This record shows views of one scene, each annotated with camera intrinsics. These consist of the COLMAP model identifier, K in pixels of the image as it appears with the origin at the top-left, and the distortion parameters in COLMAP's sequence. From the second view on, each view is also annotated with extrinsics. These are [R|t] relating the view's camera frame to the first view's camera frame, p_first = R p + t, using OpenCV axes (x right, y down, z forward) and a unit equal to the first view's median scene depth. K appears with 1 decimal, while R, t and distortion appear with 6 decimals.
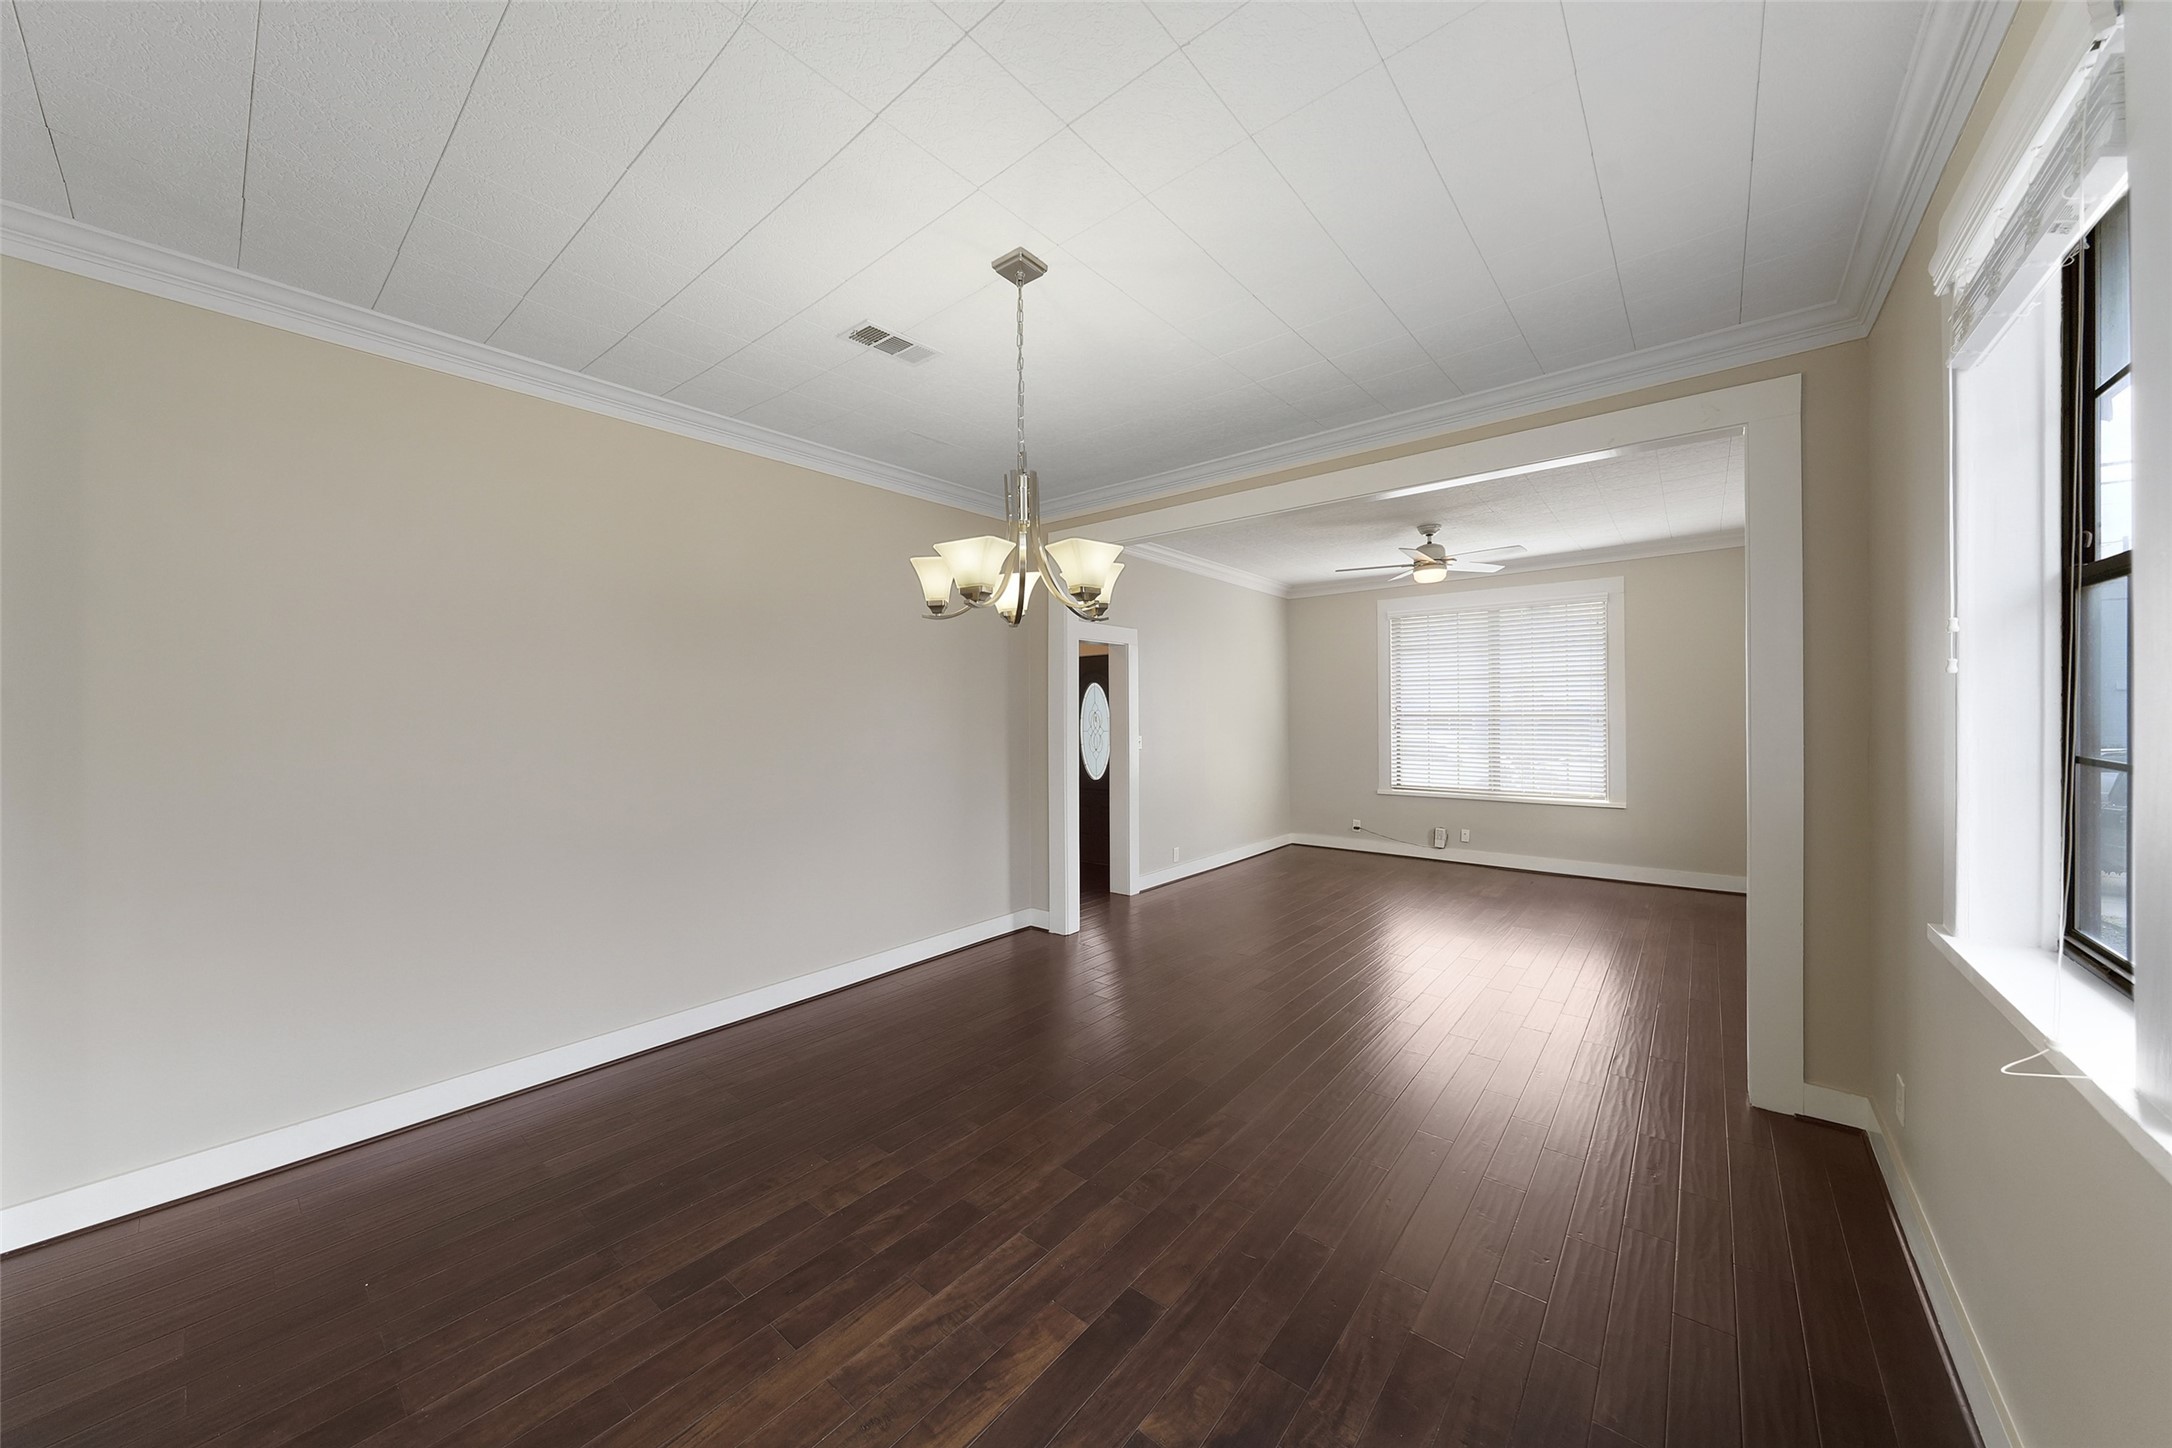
lens RADIAL K [[734.0, 0, 1078.4], [0, 734.0, 712.1], [0, 0, 1]] dist [-0.002239, 0.000109]
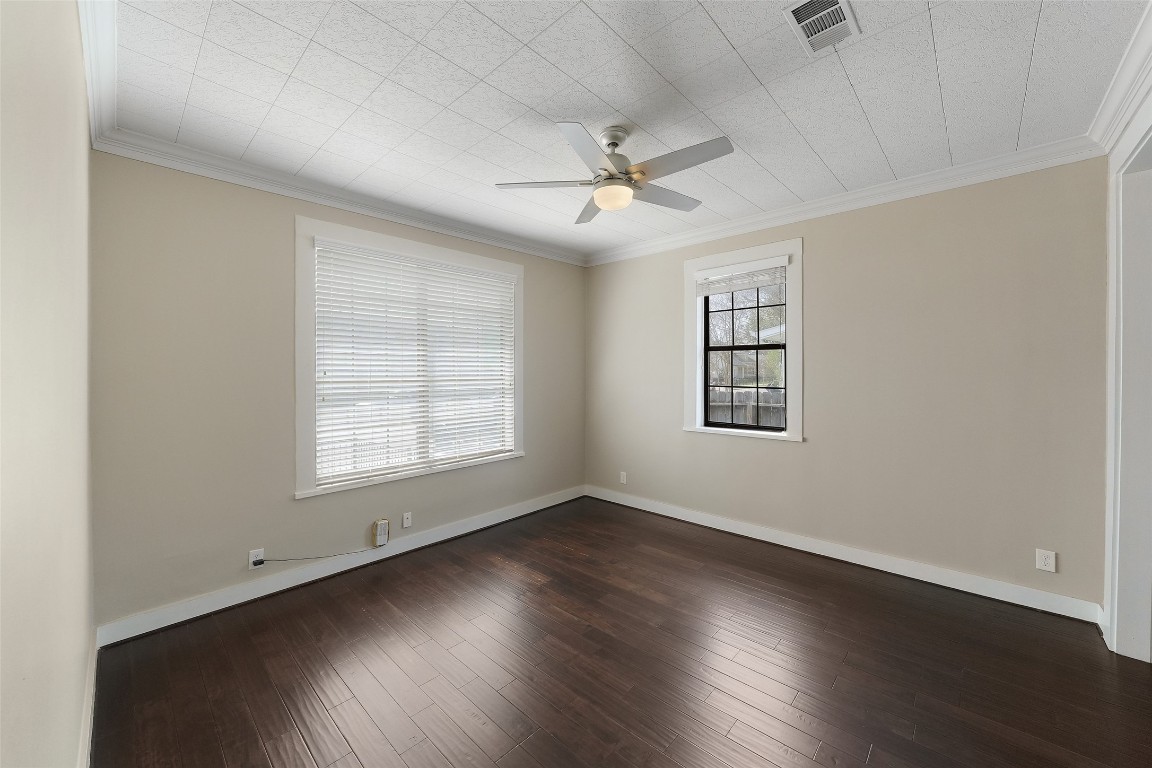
lens RADIAL K [[433.4, 0, 563.6], [0, 433.4, 375.8], [0, 0, 1]] dist [-0.001010, -0.000580]
pose [[0.052652, 0.001740, 0.998611, 0.023473], [0.003797, 0.999991, -0.001943, -0.000672], [-0.998606, 0.003894, 0.052645, 0.799993]]
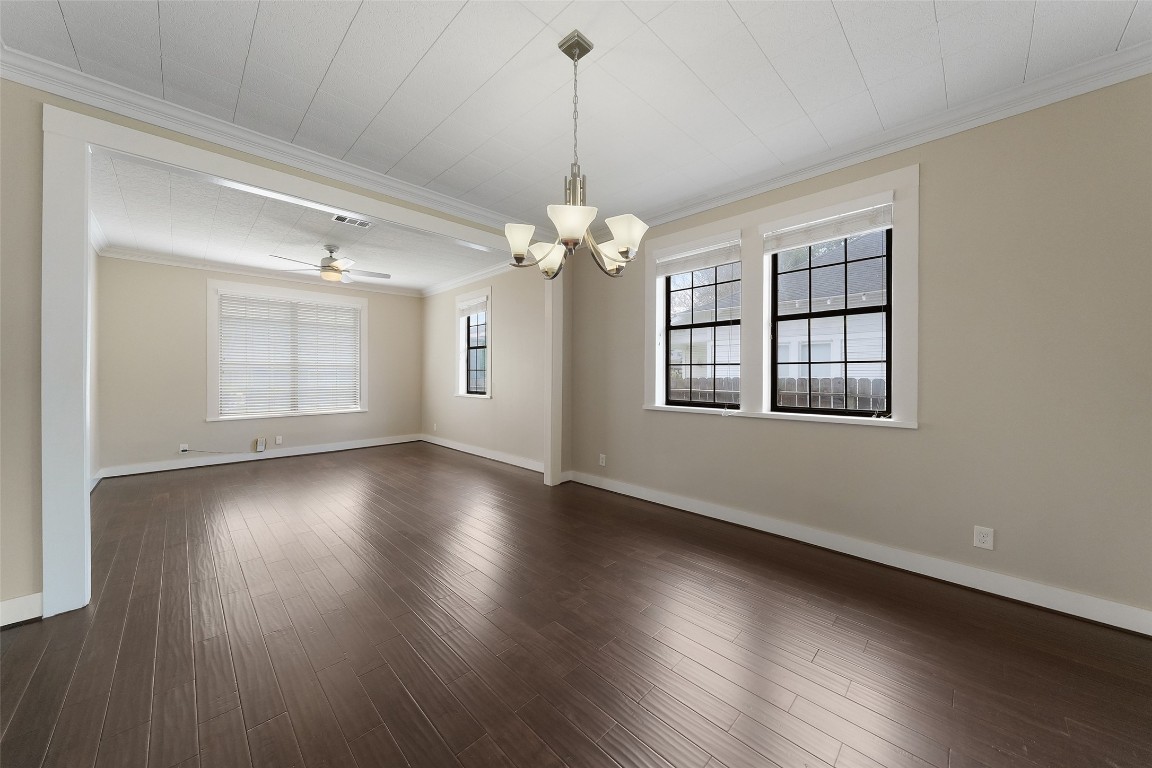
lens RADIAL K [[389.3, 0, 571.2], [0, 389.3, 372.4], [0, 0, 1]] dist [-0.002239, 0.000109]
pose [[0.095863, 0.010603, 0.995338, -0.261836], [-0.003297, 0.999941, -0.010334, 0.028340], [-0.995389, -0.002291, 0.095893, 0.289212]]
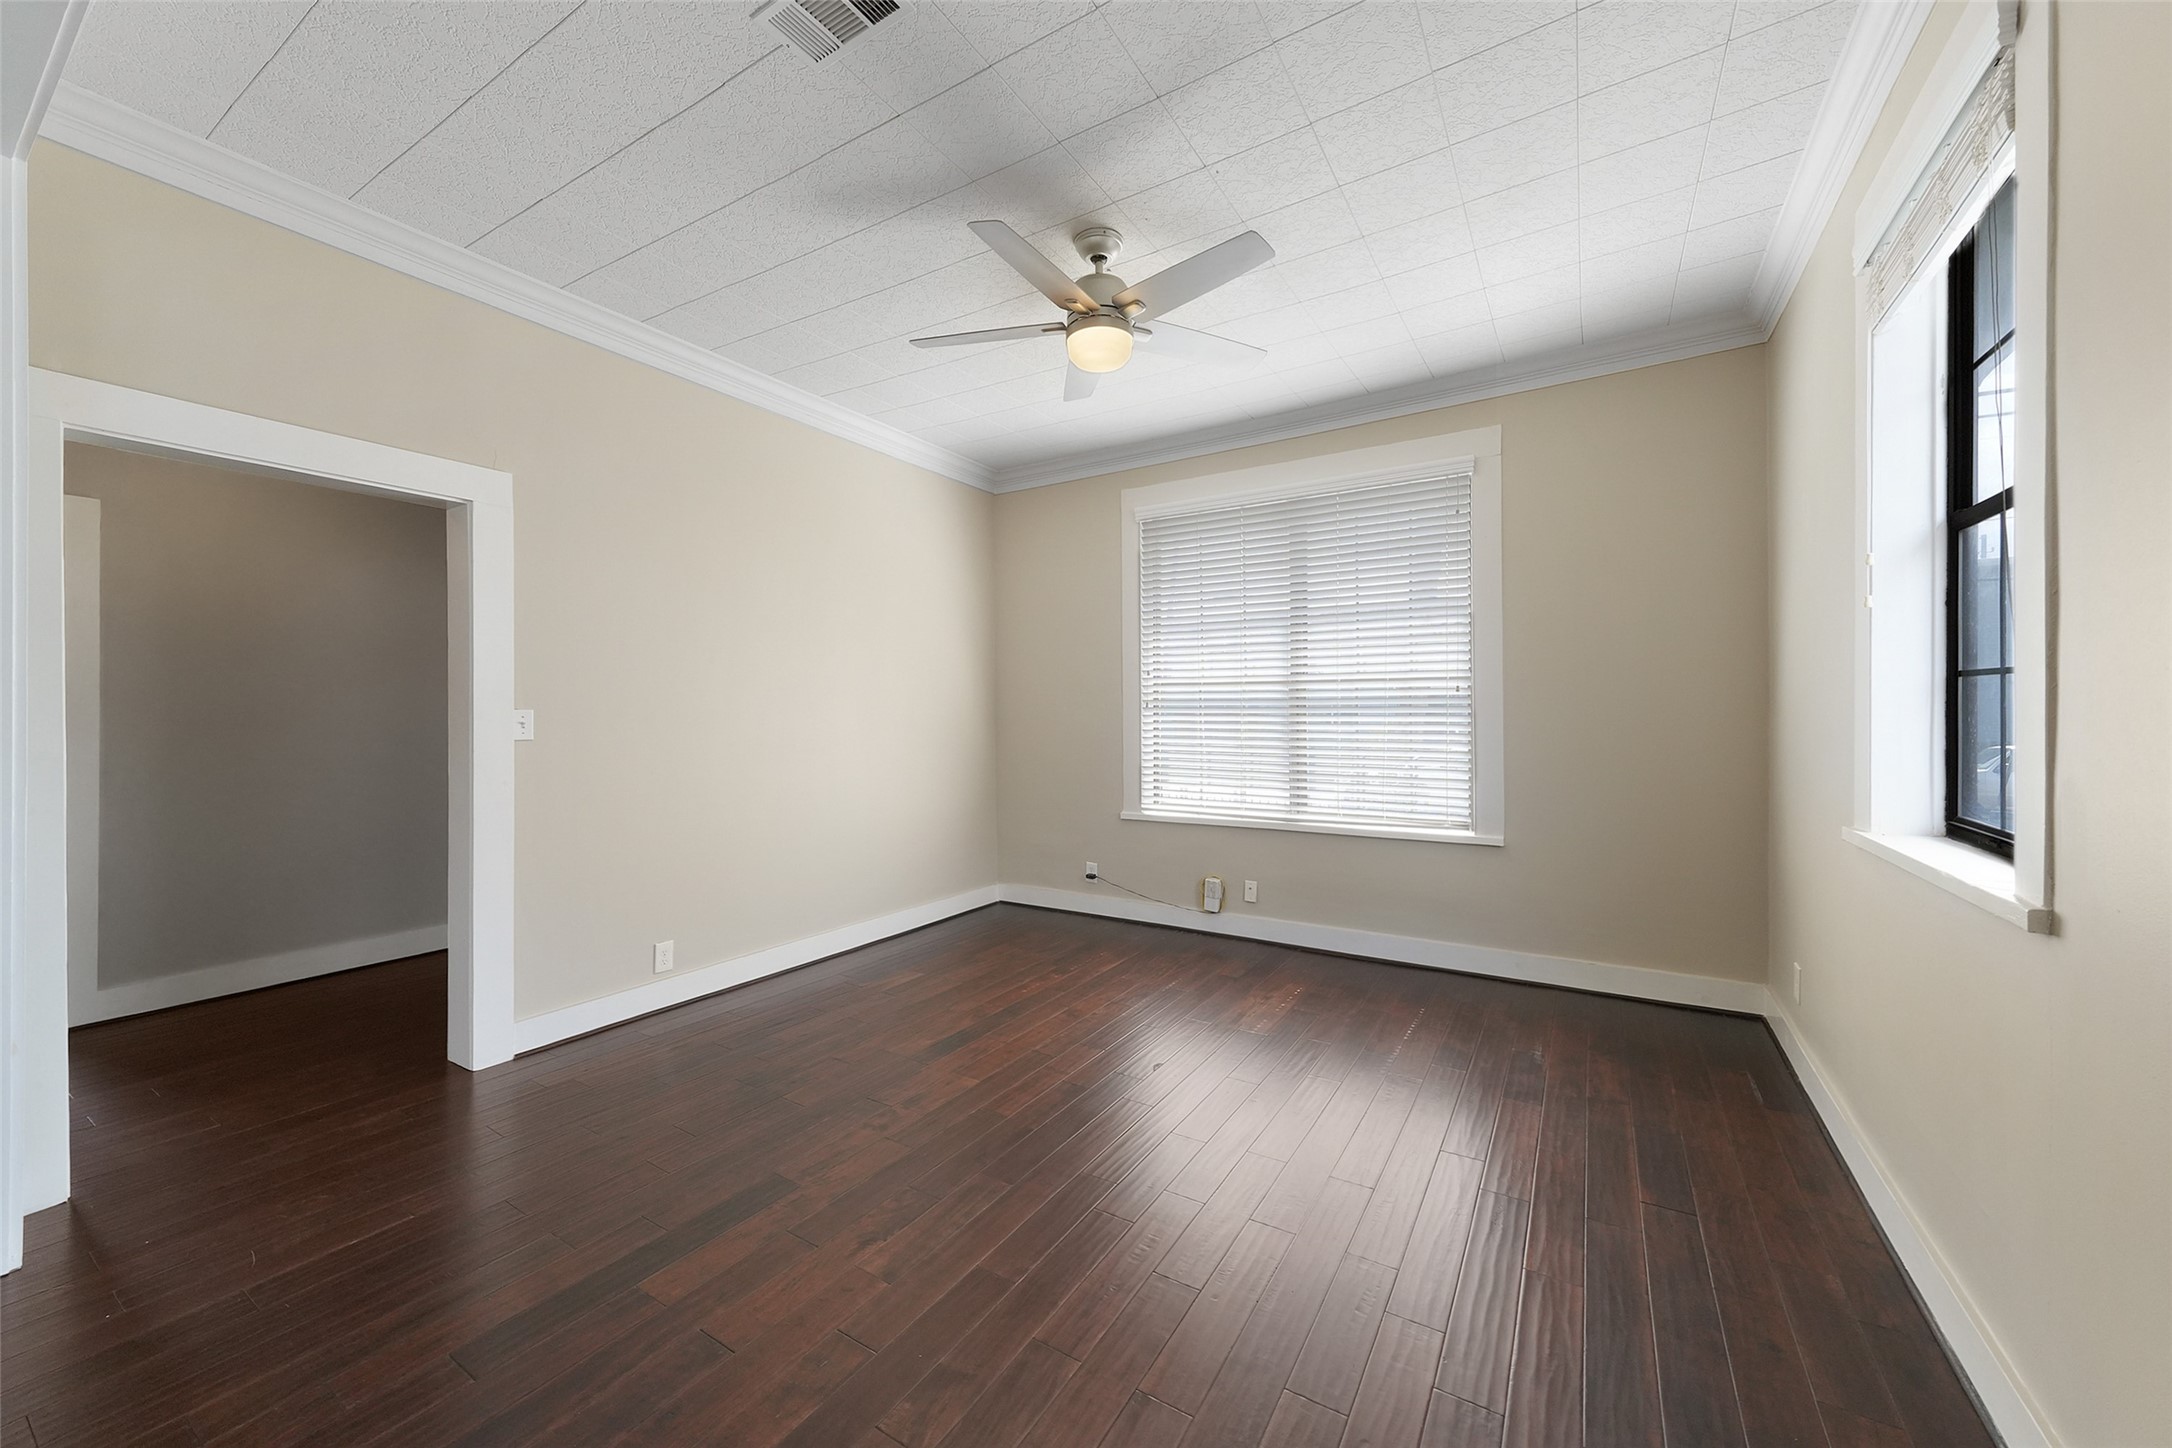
lens RADIAL K [[817.1, 0, 1076.2], [0, 817.1, 714.3], [0, 0, 1]] dist [-0.001010, -0.000580]
pose [[0.989376, 0.001963, 0.145366, 0.302702], [-0.002549, 0.999989, 0.003847, 0.027688], [-0.145357, -0.004177, 0.989370, 0.390463]]
